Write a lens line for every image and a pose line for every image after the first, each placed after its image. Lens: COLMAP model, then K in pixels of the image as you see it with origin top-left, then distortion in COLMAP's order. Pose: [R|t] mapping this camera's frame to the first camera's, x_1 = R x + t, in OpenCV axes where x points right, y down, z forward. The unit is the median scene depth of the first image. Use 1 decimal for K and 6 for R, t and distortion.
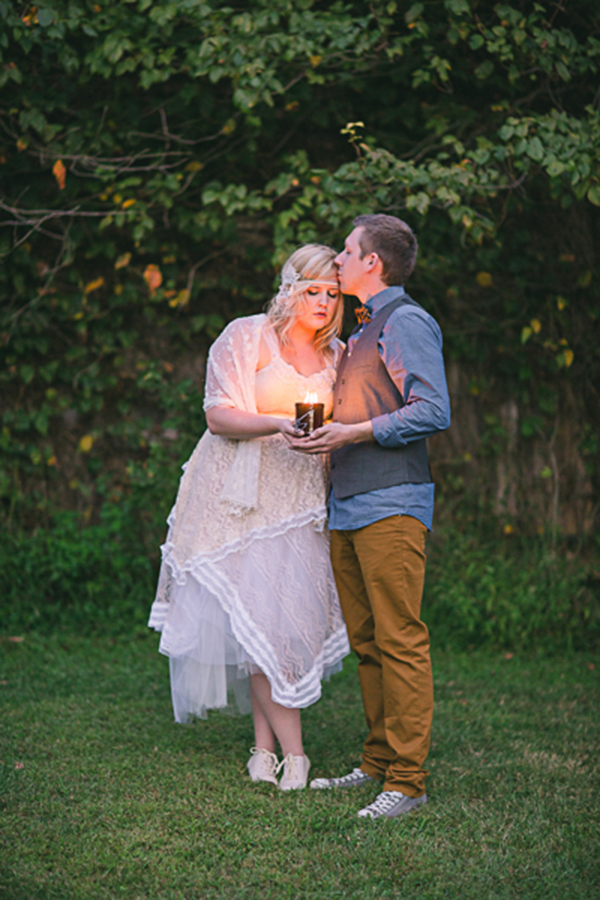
lens RADIAL K [[2264.1, 0, 300.0], [0, 2264.1, 450.0], [0, 0, 1]] dist [-0.095499, -0.907024]
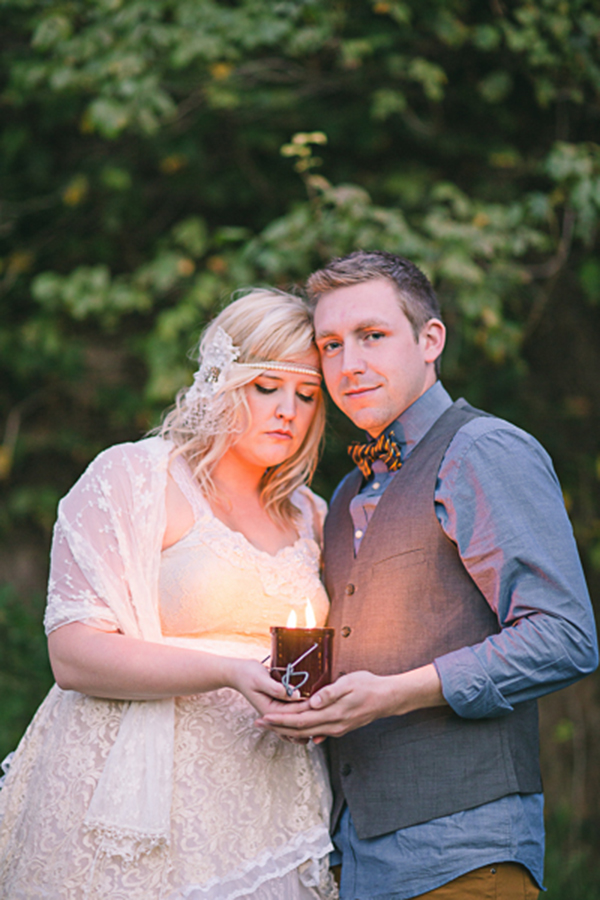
lens RADIAL K [[2264.1, 0, 300.0], [0, 2264.1, 450.0], [0, 0, 1]] dist [-0.095499, -0.907024]
pose [[0.996982, 0.014682, 0.076238, -0.023700], [-0.007006, 0.994964, -0.099989, -0.008518], [-0.077322, 0.099153, 0.992063, 0.523123]]
